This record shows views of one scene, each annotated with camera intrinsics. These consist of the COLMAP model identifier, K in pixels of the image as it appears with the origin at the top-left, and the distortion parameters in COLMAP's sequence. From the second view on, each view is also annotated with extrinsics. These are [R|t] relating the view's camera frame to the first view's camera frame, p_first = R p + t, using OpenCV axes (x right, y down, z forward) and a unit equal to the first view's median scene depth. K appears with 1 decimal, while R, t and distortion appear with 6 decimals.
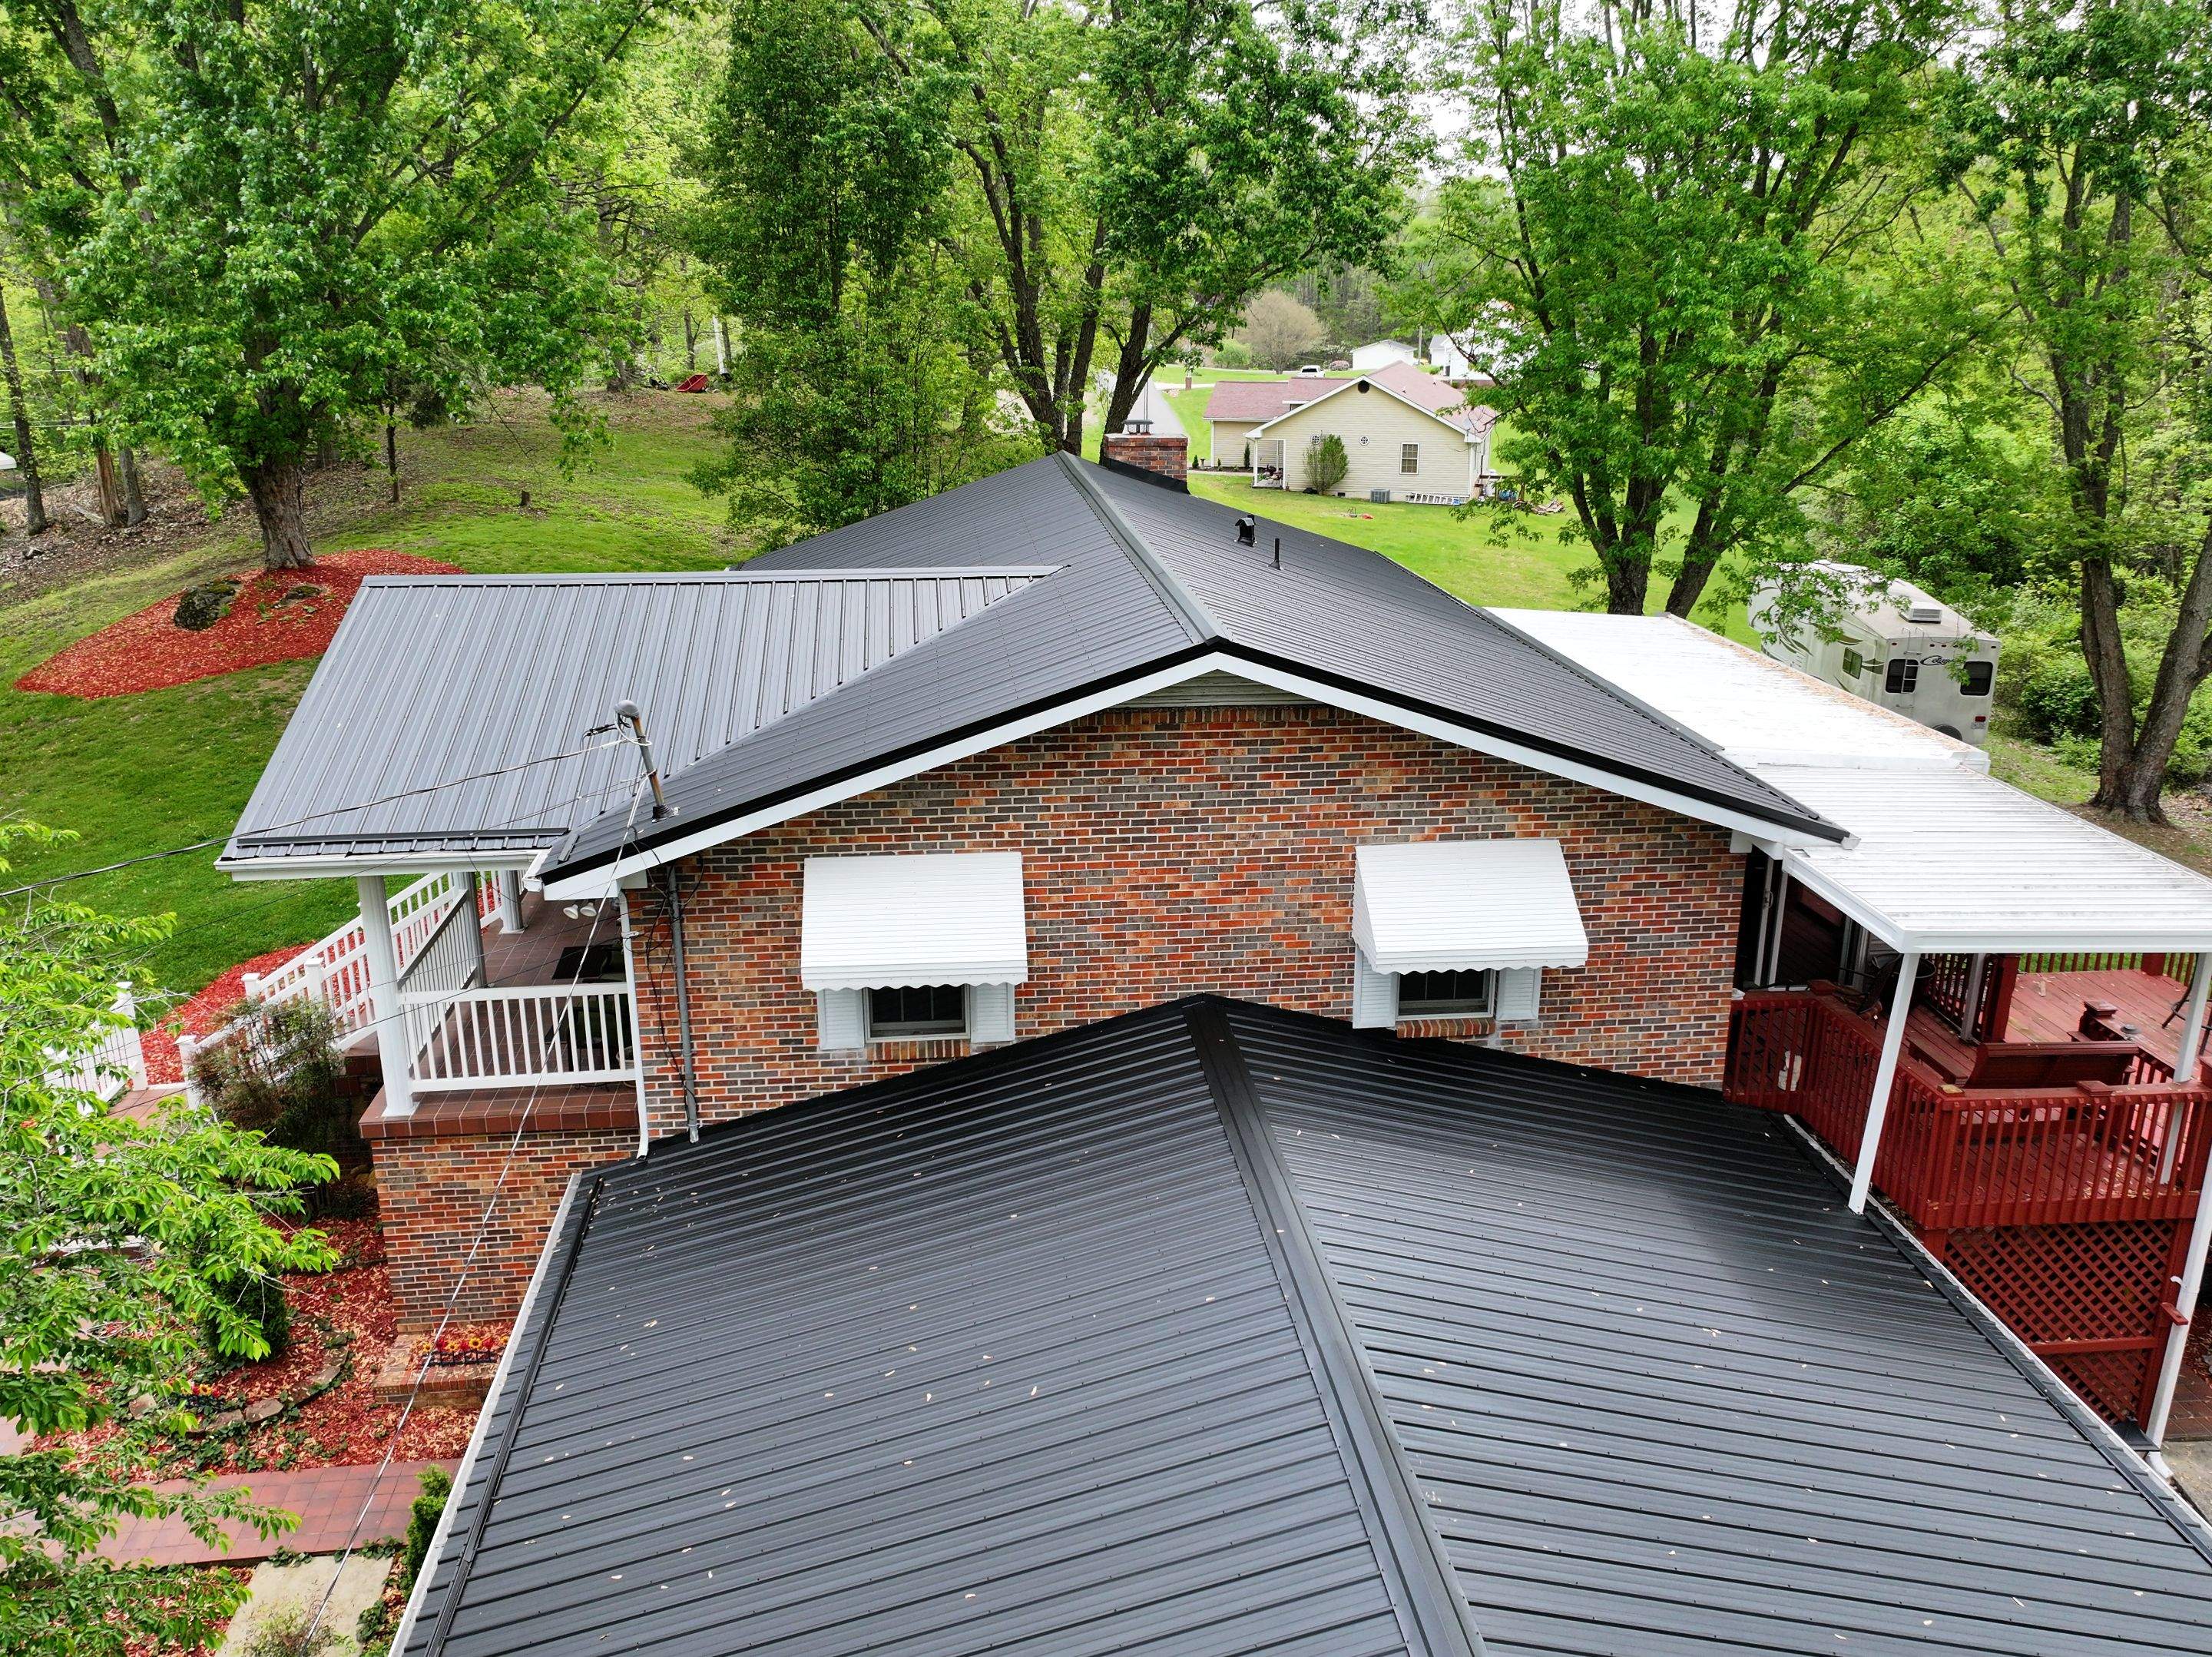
lens RADIAL K [[1787.7, 0, 1104.8], [0, 1787.7, 828.5], [0, 0, 1]] dist [-0.002783, 0.016480]
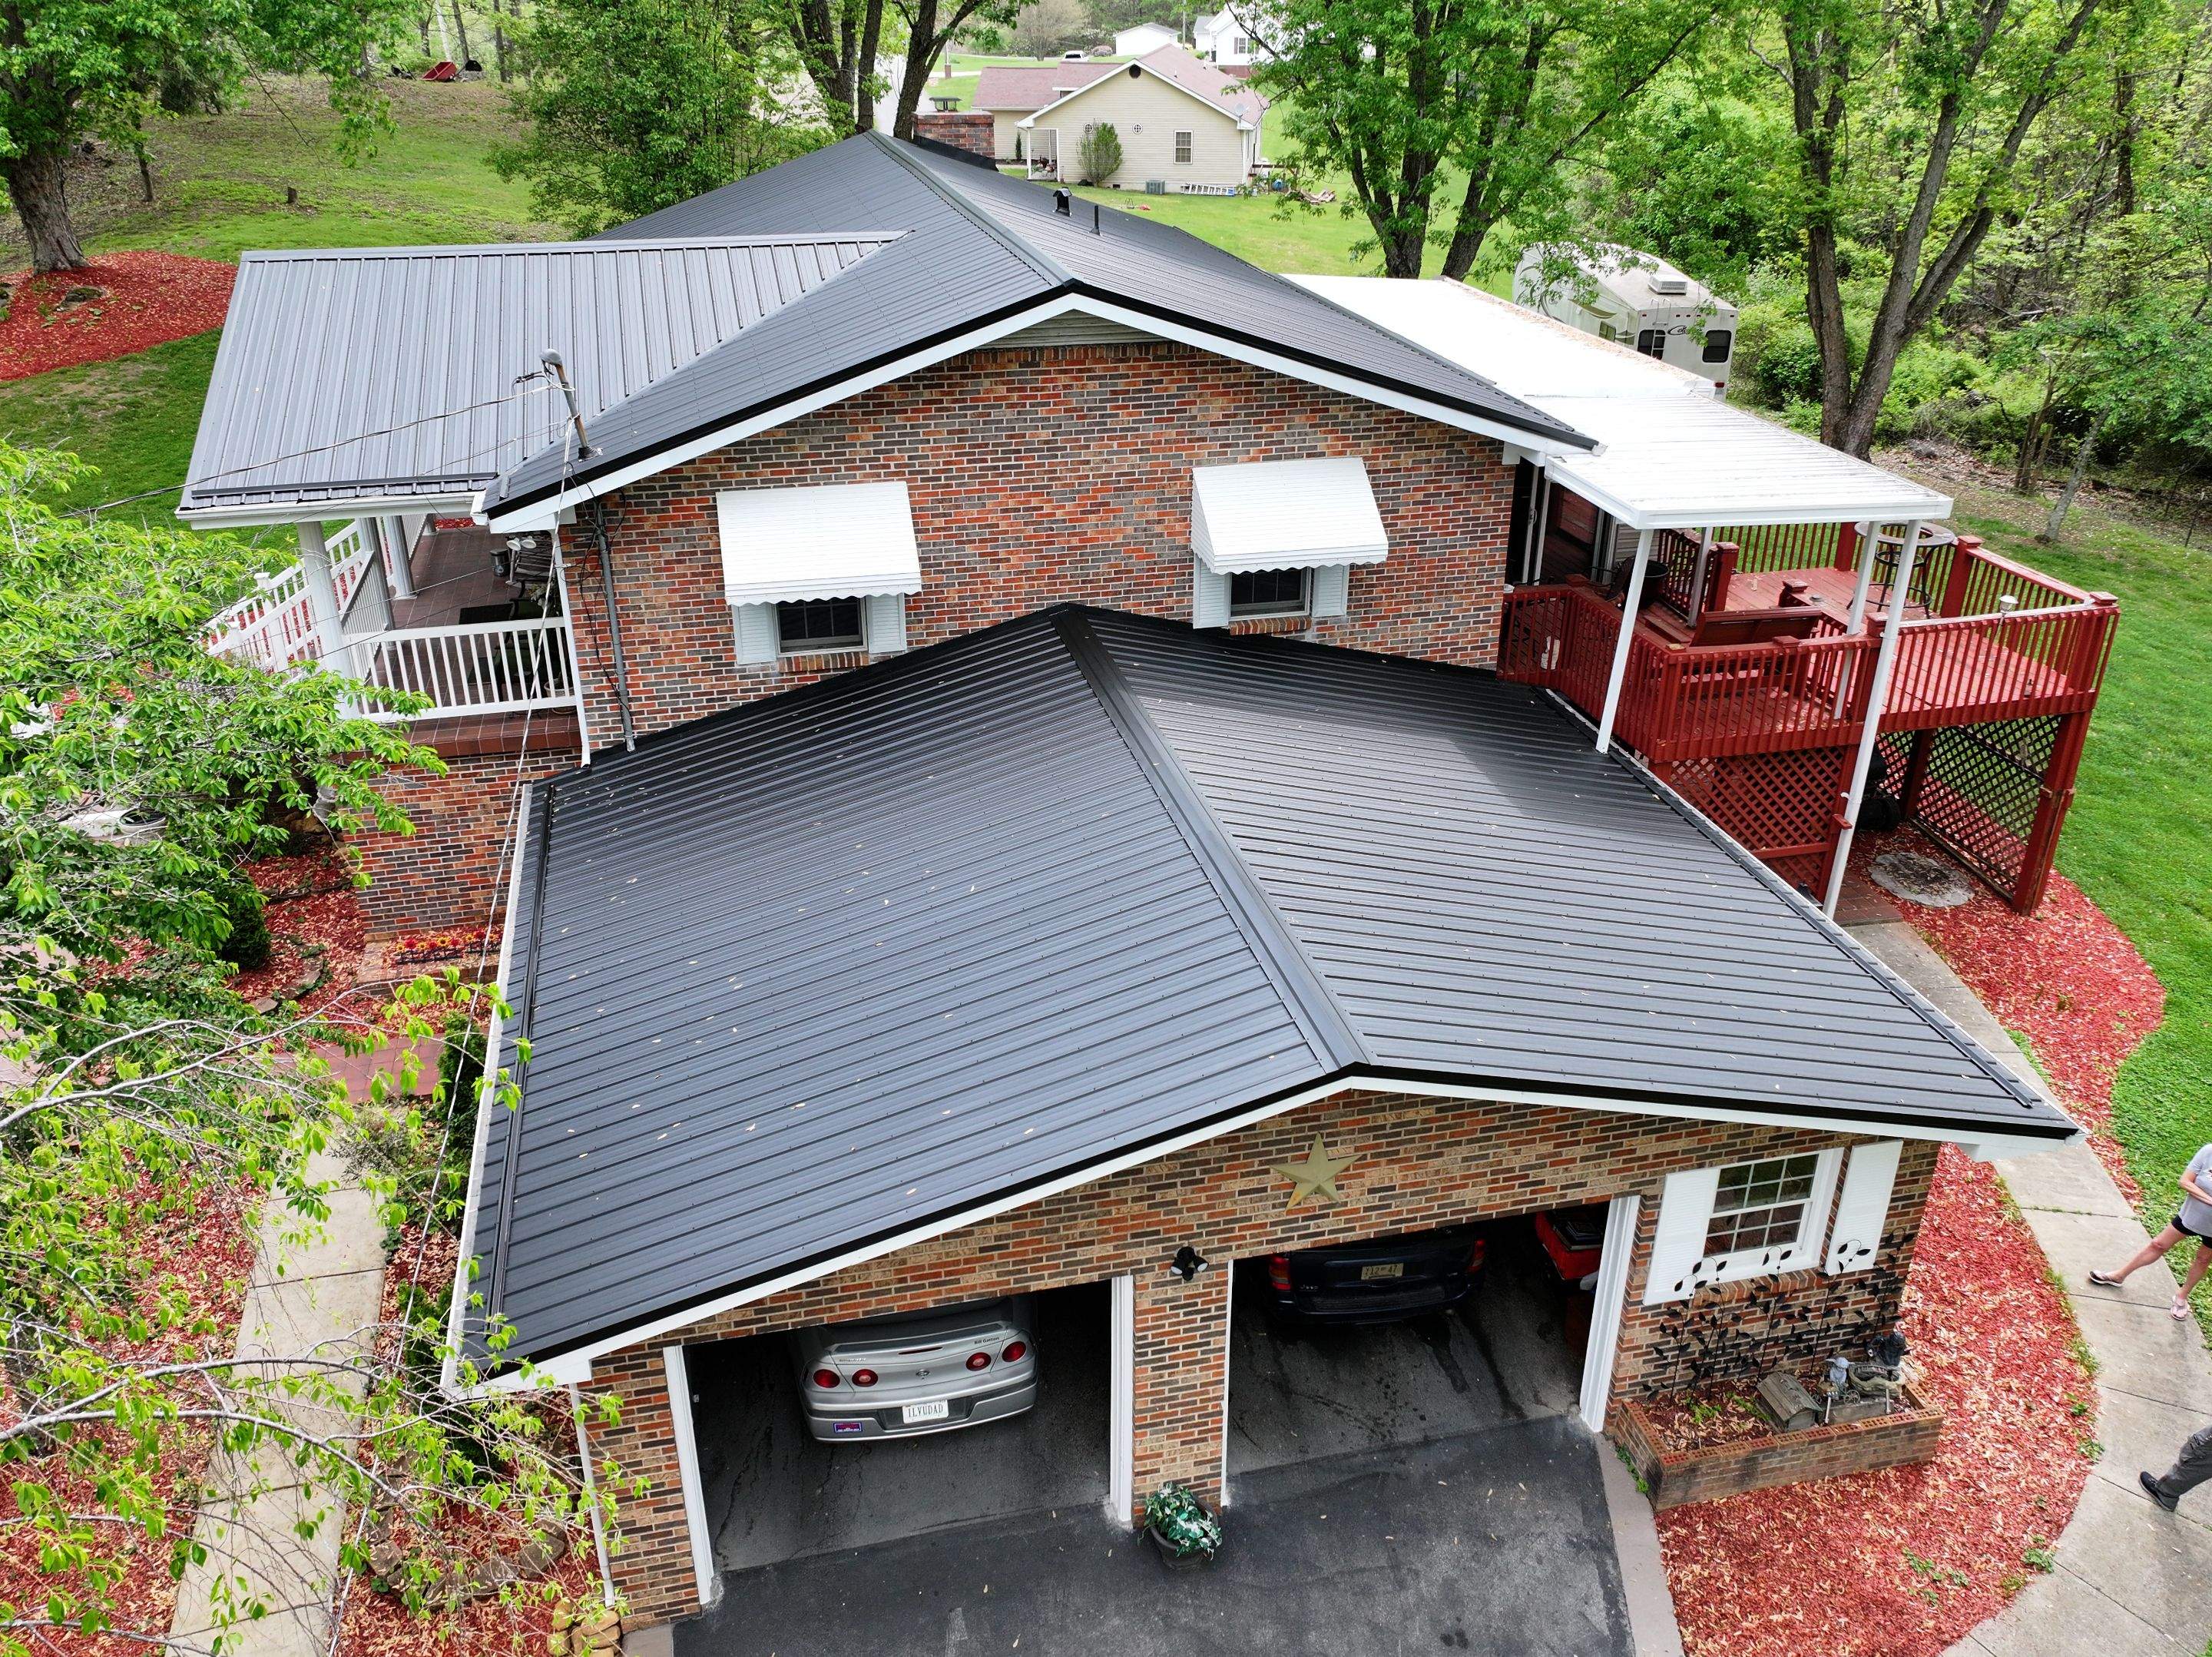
lens RADIAL K [[1787.7, 0, 1109.0], [0, 1787.7, 827.9], [0, 0, 1]] dist [-0.002783, 0.016480]
pose [[0.991217, -0.058131, 0.118781, -0.061580], [0.039068, 0.986835, 0.156939, 0.053343], [-0.126340, -0.150920, 0.980439, -0.160265]]
